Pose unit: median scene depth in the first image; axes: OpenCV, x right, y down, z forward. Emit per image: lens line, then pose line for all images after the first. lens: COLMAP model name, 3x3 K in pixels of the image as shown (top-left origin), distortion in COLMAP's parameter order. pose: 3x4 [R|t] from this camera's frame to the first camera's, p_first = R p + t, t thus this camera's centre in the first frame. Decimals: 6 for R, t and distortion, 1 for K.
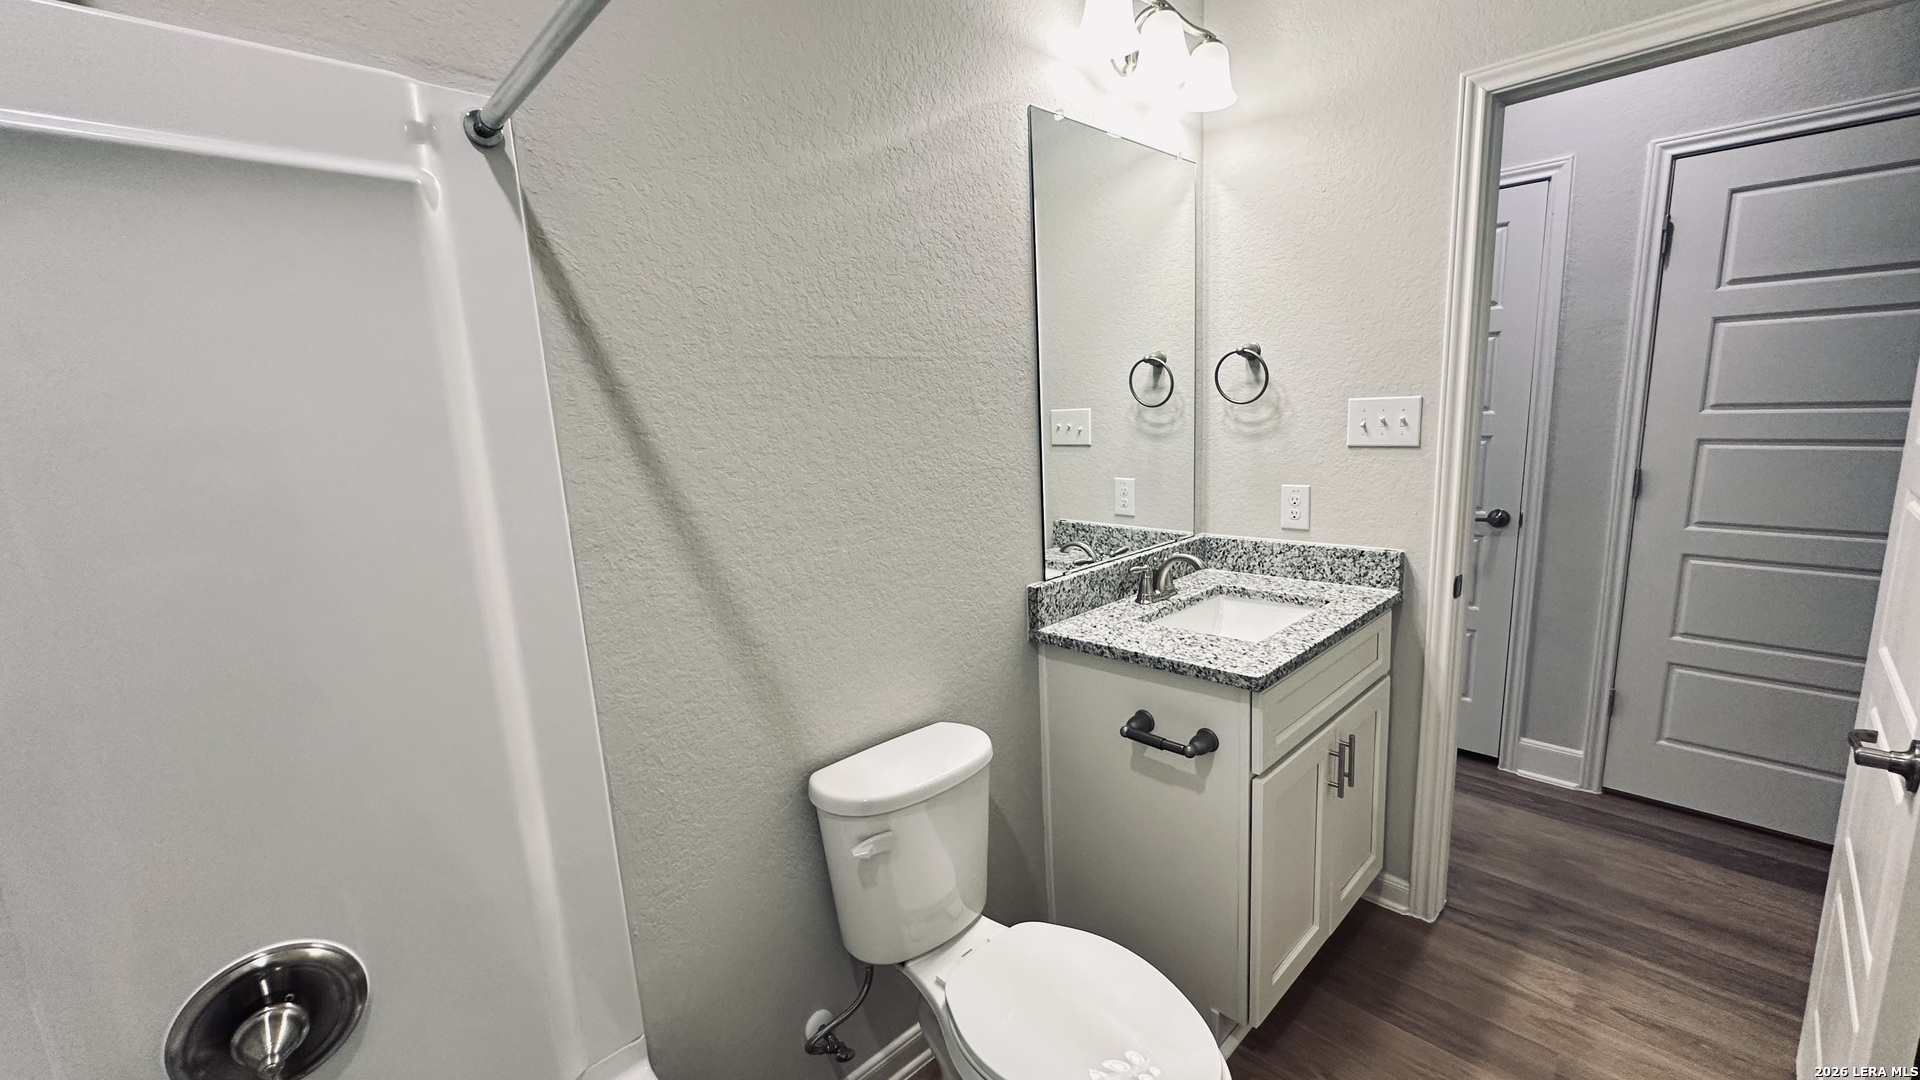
lens RADIAL K [[765.3, 0, 961.3], [0, 765.3, 540.9], [0, 0, 1]] dist [-0.001668, 0.000225]
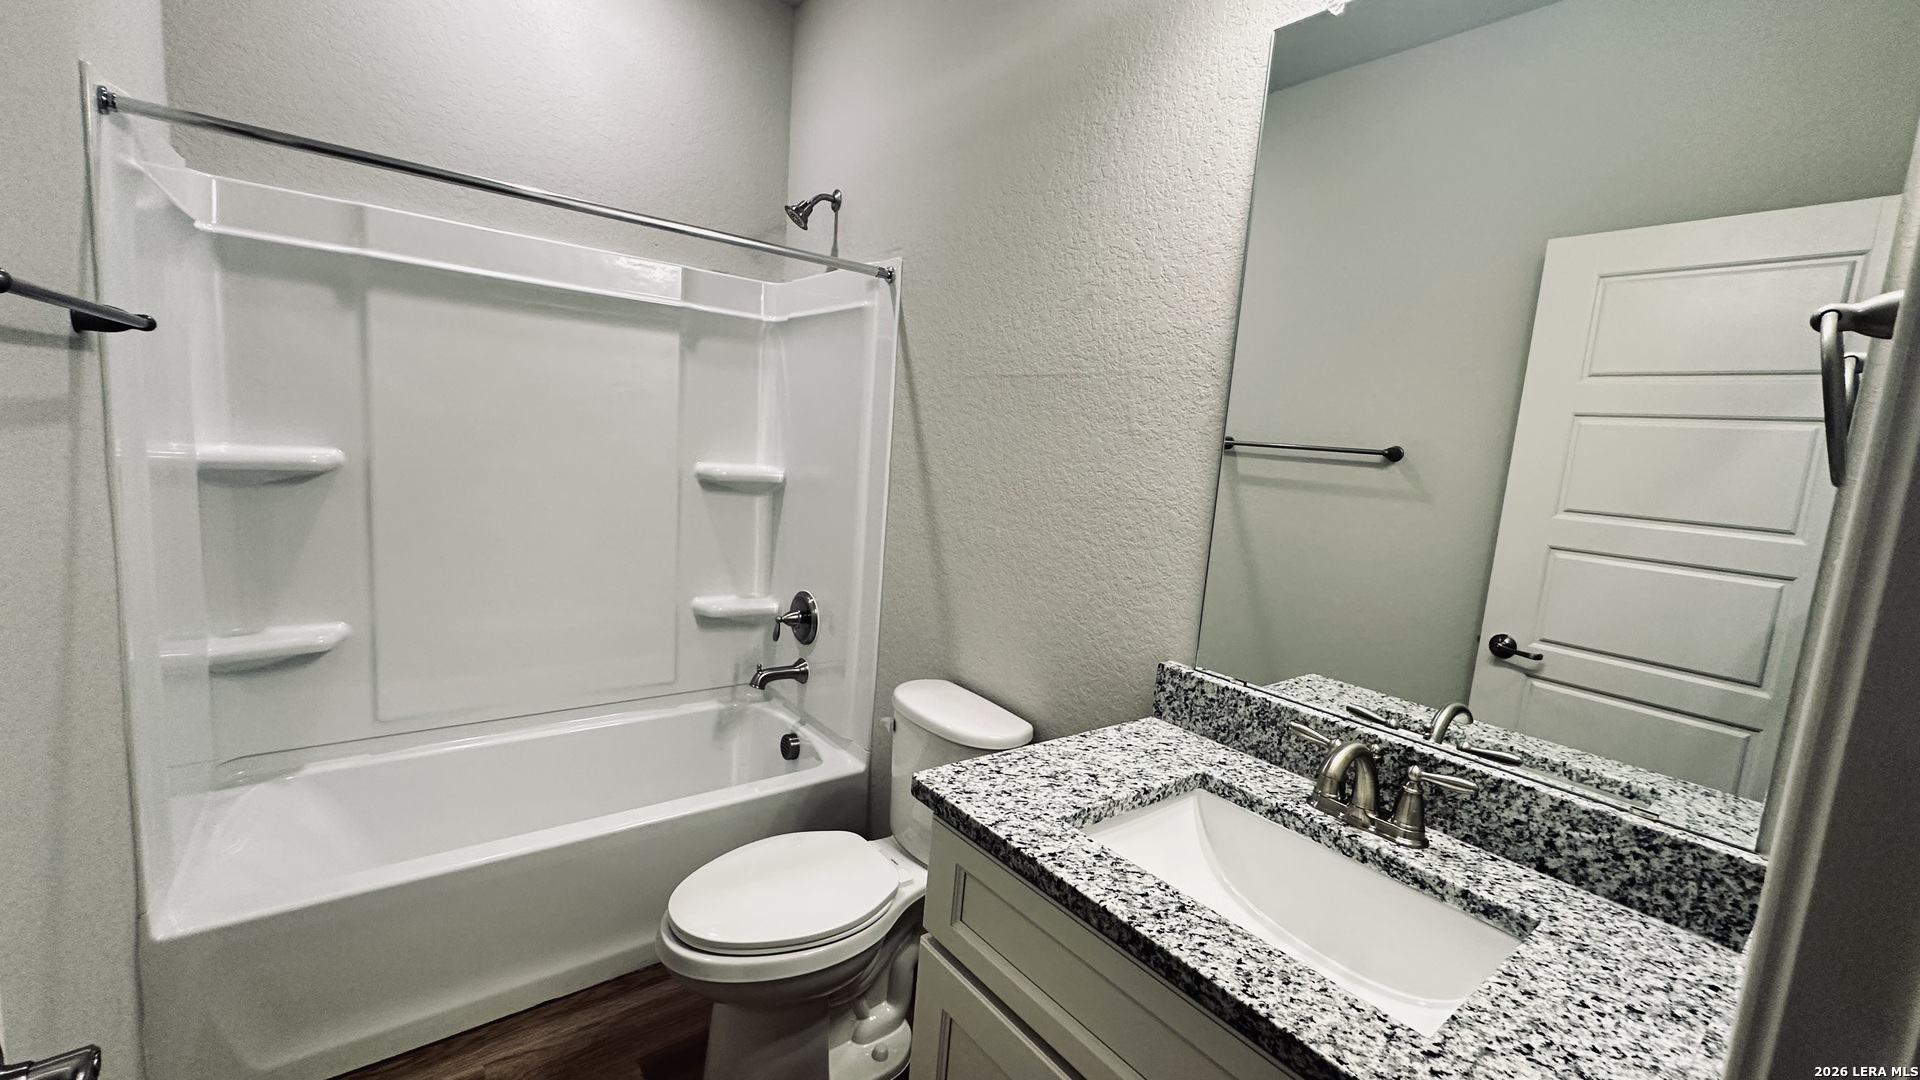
lens RADIAL K [[765.3, 0, 959.3], [0, 765.3, 538.8], [0, 0, 1]] dist [-0.001668, 0.000225]
pose [[-0.105910, 0.164679, -0.980645, 0.955700], [-0.248302, 0.950571, 0.186445, -0.169934], [0.962876, 0.263242, -0.059785, 0.908789]]
